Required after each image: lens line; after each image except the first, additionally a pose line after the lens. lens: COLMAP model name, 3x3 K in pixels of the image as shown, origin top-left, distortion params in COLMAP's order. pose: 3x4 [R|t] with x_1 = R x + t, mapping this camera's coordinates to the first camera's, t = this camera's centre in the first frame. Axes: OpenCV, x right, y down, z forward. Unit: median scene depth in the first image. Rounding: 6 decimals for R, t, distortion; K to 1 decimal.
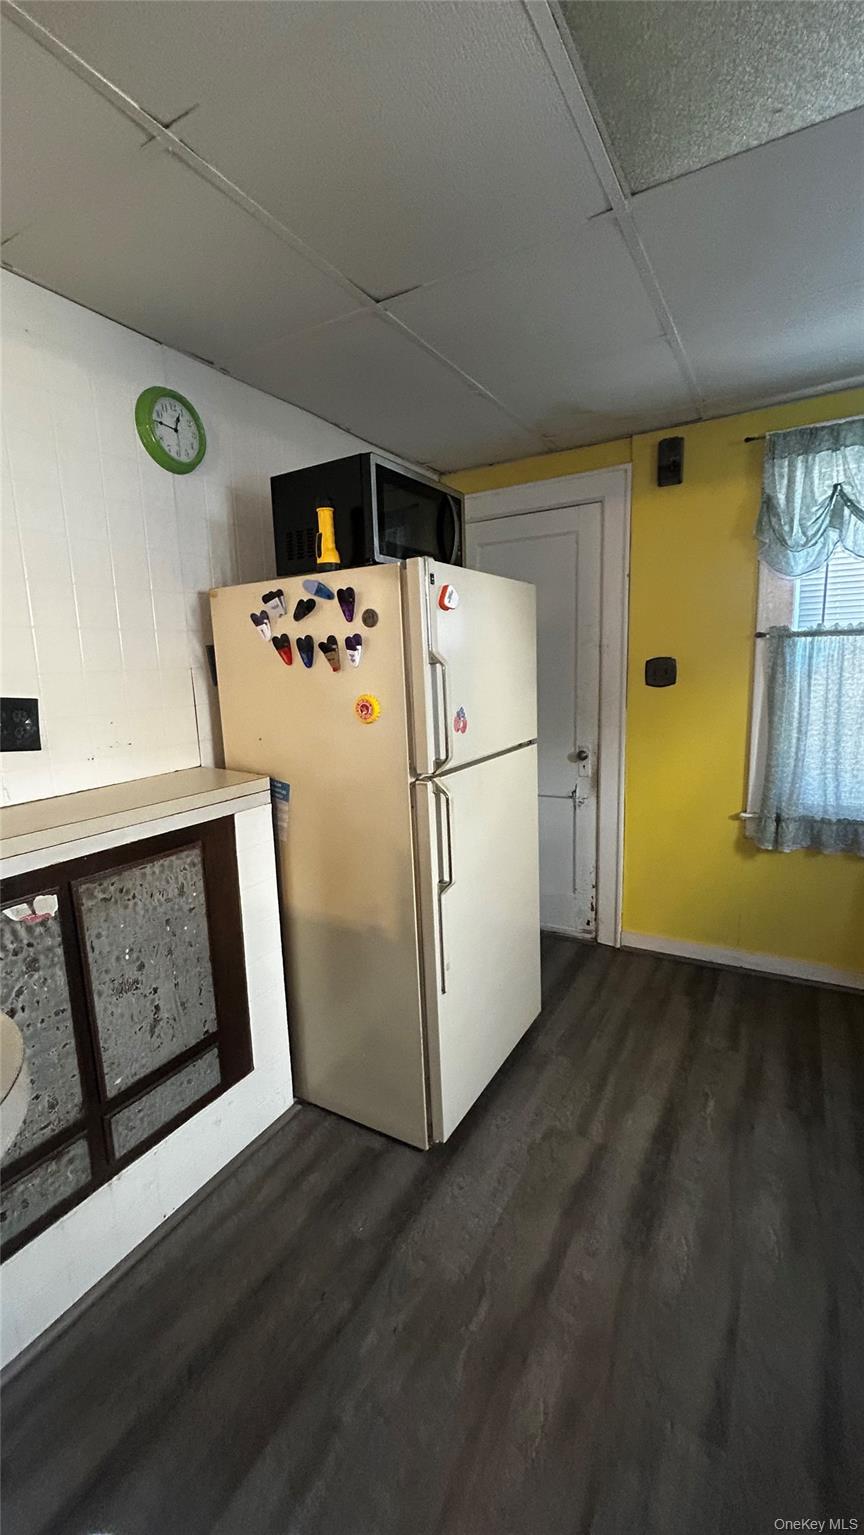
lens RADIAL K [[615.5, 0, 431.2], [0, 615.5, 769.2], [0, 0, 1]] dist [-0.001248, -0.000036]
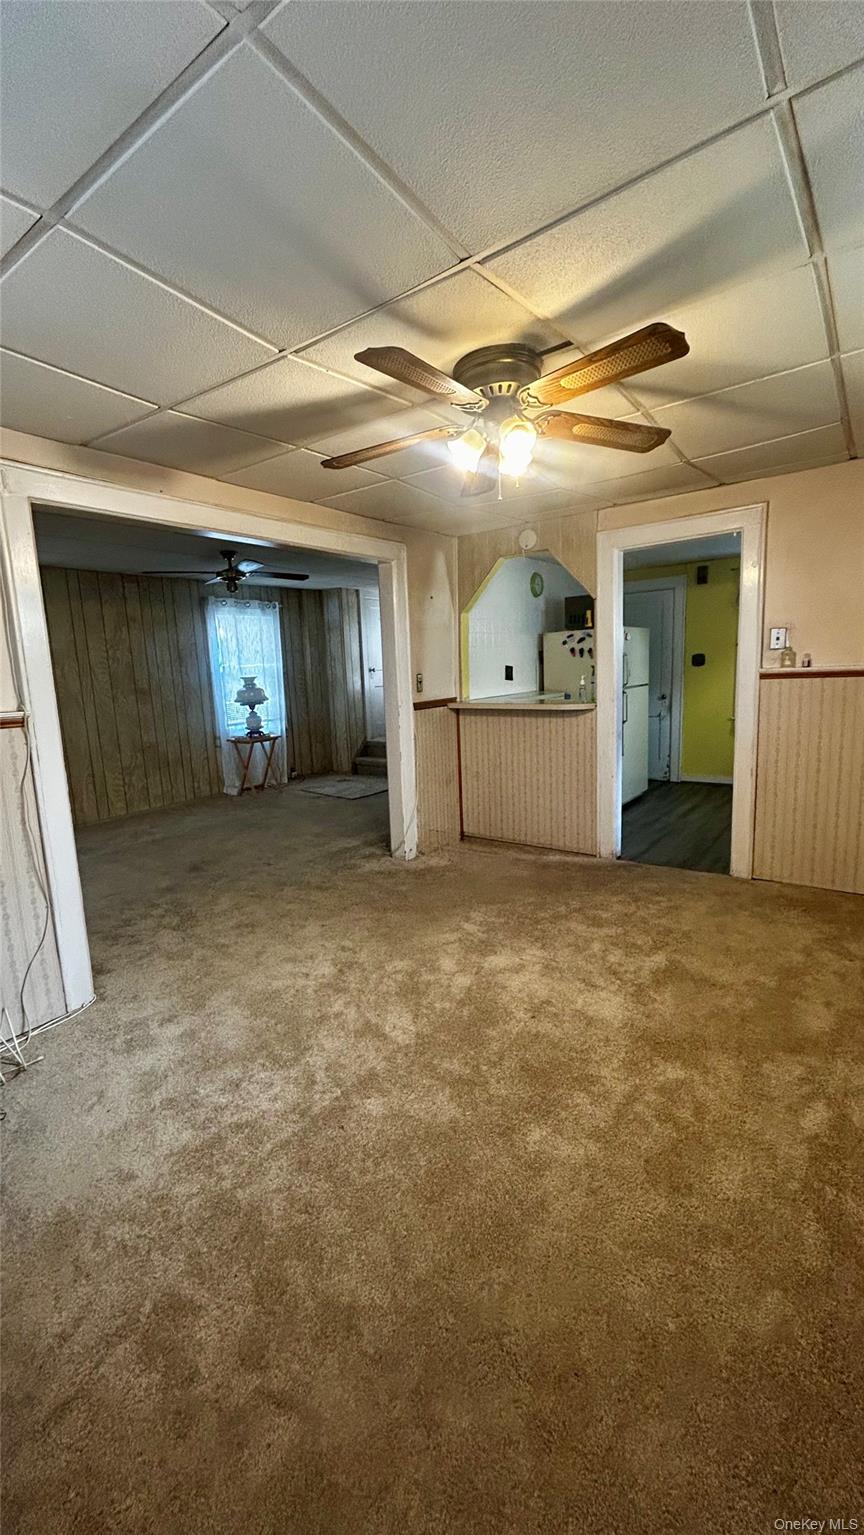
lens RADIAL K [[615.5, 0, 431.2], [0, 615.5, 769.2], [0, 0, 1]] dist [-0.001248, -0.000036]
pose [[0.995184, 0.009313, -0.097582, -0.599880], [-0.009323, 0.999956, 0.000355, 0.389433], [0.097581, 0.000557, 0.995227, -2.095395]]
